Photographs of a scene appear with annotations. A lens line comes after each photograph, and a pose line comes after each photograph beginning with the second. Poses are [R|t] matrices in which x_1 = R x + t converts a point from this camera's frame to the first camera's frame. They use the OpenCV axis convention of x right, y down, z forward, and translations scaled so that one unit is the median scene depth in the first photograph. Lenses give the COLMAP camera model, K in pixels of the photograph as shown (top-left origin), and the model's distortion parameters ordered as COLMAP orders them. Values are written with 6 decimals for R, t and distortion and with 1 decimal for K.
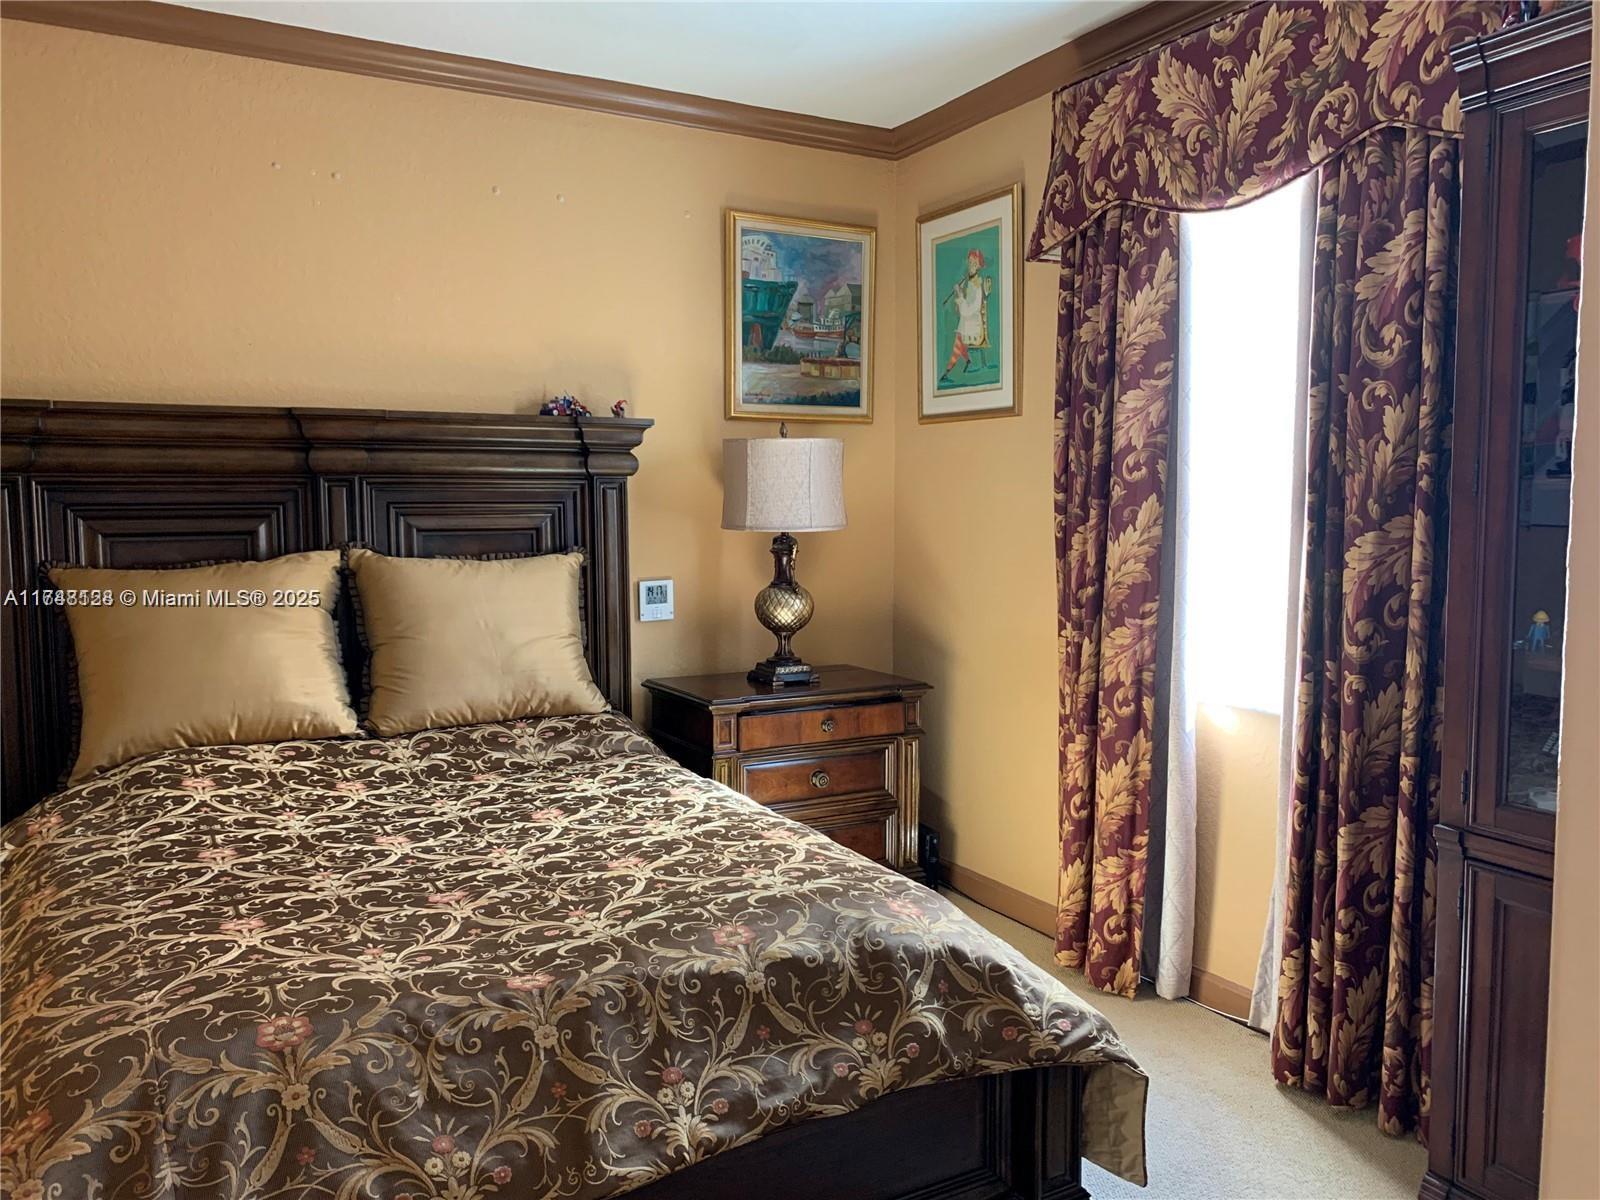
lens RADIAL K [[1209.8, 0, 807.4], [0, 1209.8, 596.5], [0, 0, 1]] dist [0.051806, -0.070800]
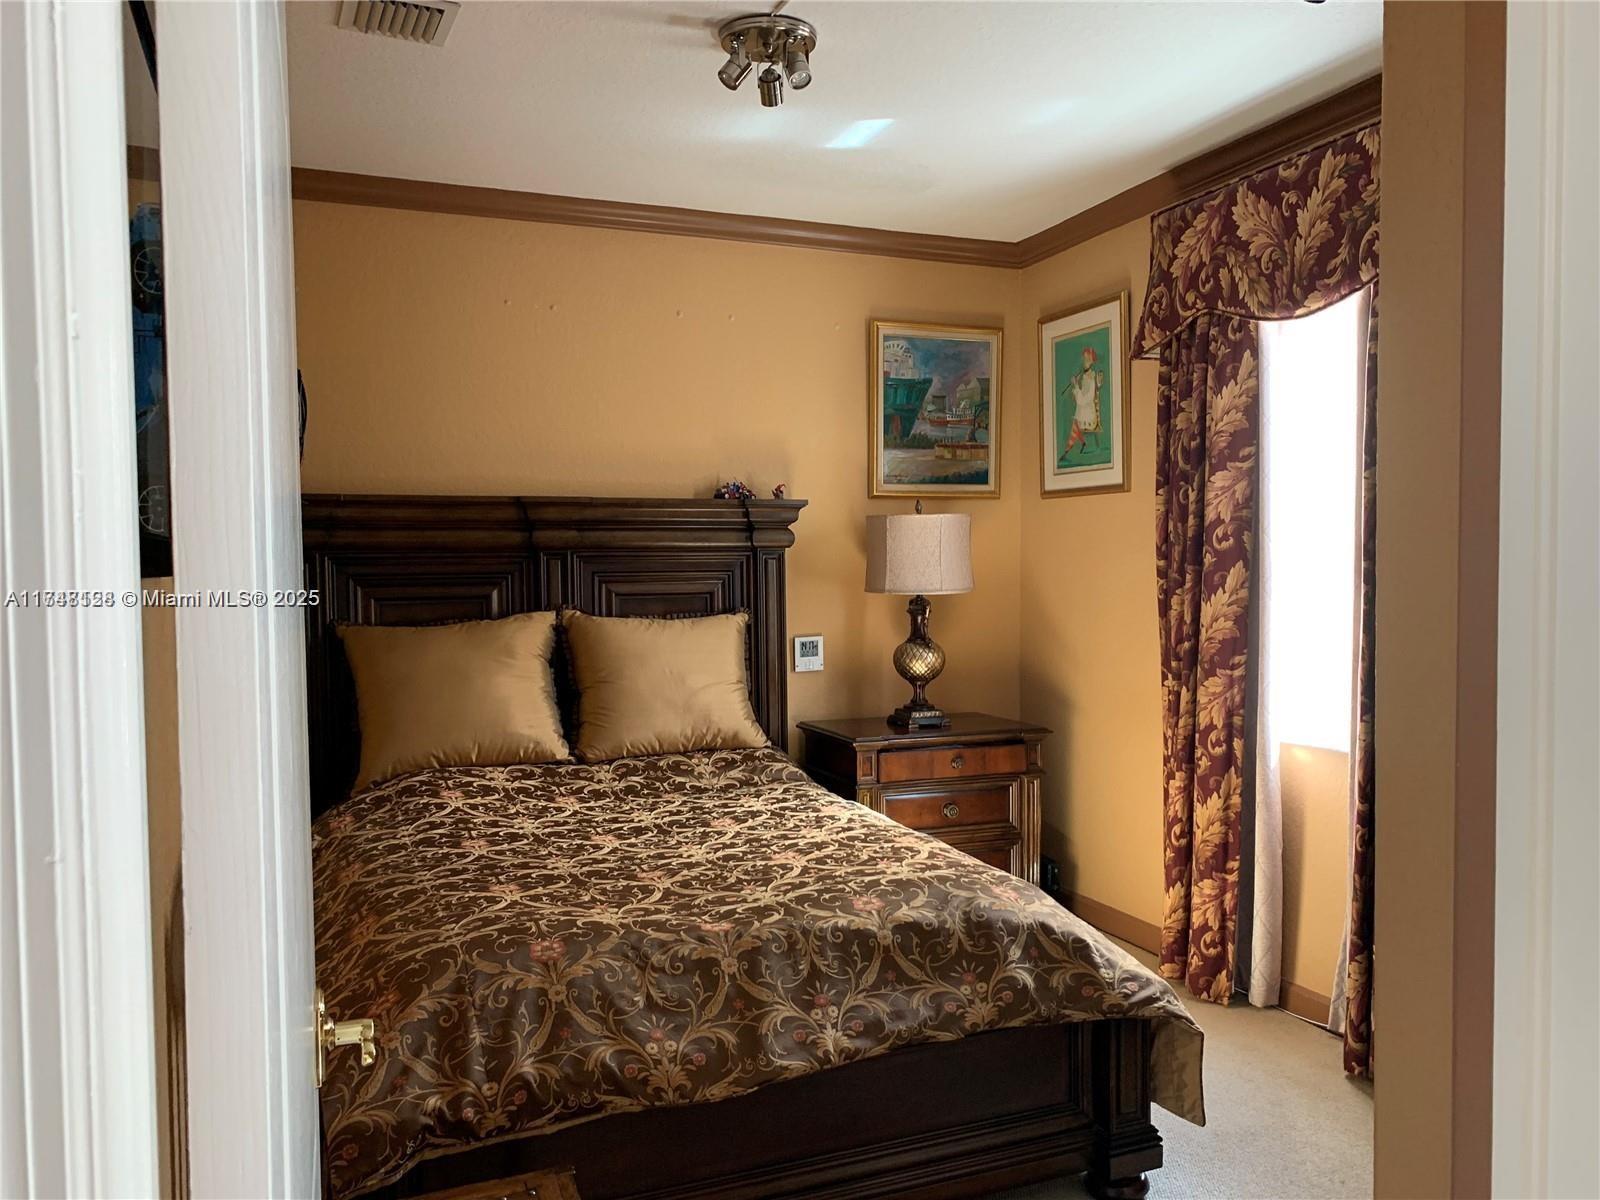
lens RADIAL K [[1209.8, 0, 807.4], [0, 1209.8, 596.5], [0, 0, 1]] dist [0.051806, -0.070800]
pose [[0.992173, -0.003055, -0.124831, 0.022799], [-0.003520, 0.998619, -0.052420, 0.011037], [0.124819, 0.052449, 0.990792, -0.190425]]
